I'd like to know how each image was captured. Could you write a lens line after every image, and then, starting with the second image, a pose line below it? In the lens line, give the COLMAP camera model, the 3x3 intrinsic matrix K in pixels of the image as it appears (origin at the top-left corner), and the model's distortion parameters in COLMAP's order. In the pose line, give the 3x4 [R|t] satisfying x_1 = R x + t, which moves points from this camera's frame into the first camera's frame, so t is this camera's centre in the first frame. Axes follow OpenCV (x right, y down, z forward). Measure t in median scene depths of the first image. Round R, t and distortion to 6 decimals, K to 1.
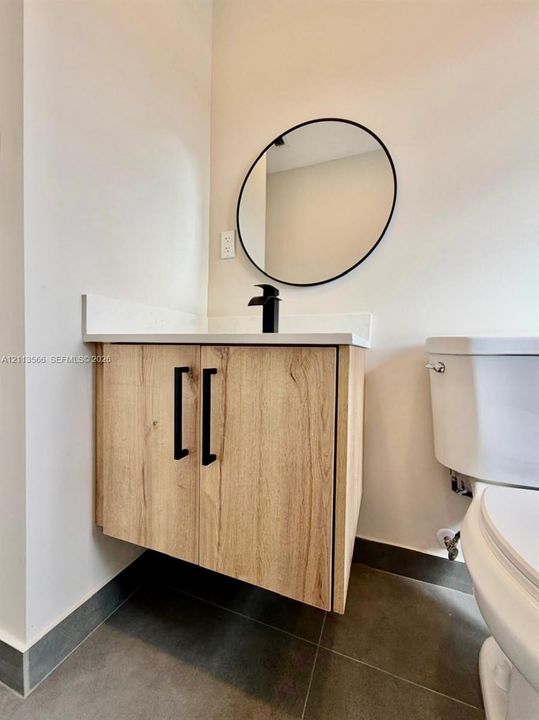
lens RADIAL K [[296.1, 0, 267.5], [0, 296.1, 357.1], [0, 0, 1]] dist [-0.002241, 0.000359]
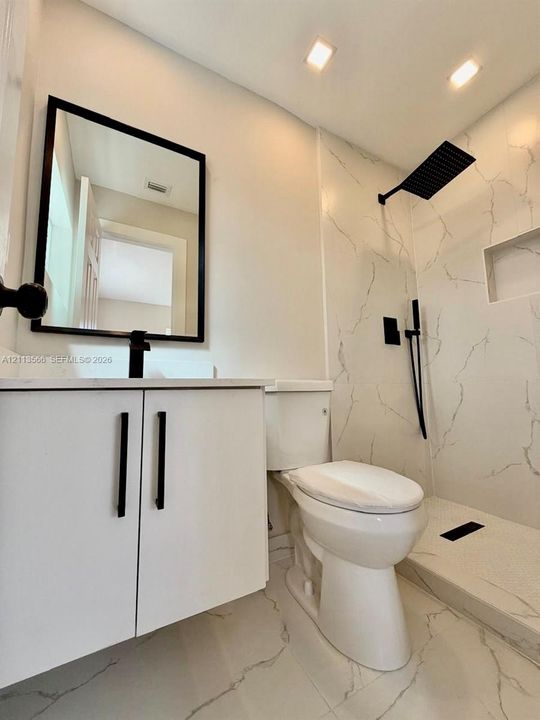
lens RADIAL K [[285.9, 0, 270.0], [0, 285.9, 360.0], [0, 0, 1]] dist [-0.001981, -0.000045]
pose [[0.631138, 0.052874, 0.773866, -0.731231], [0.059449, 0.991442, -0.116225, -0.002548], [-0.773389, 0.119359, 0.622593, 0.048639]]
